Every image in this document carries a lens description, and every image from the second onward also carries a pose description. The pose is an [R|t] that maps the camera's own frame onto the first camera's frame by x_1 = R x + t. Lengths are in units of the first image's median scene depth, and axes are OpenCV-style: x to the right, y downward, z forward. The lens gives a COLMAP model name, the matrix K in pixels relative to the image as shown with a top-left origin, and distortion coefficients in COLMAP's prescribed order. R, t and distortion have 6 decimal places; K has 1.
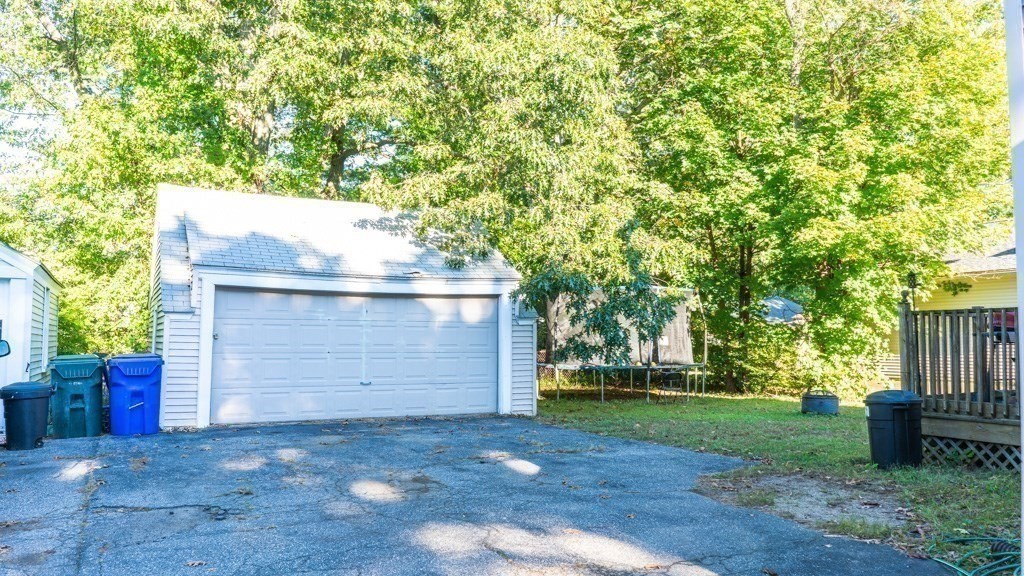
lens RADIAL K [[797.5, 0, 511.9], [0, 797.5, 289.4], [0, 0, 1]] dist [-0.010661, 0.005314]
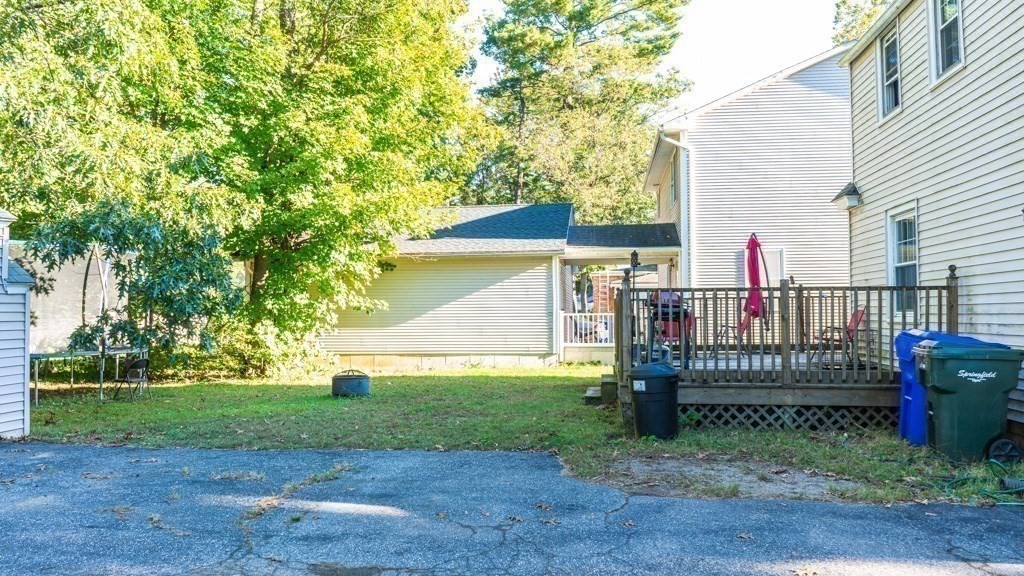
lens RADIAL K [[797.5, 0, 510.9], [0, 797.5, 287.8], [0, 0, 1]] dist [-0.010661, 0.005314]
pose [[0.549004, 0.026414, 0.835402, -0.285103], [-0.051085, 0.998692, 0.001995, 0.017753], [-0.834257, -0.043772, 0.549635, 0.318279]]
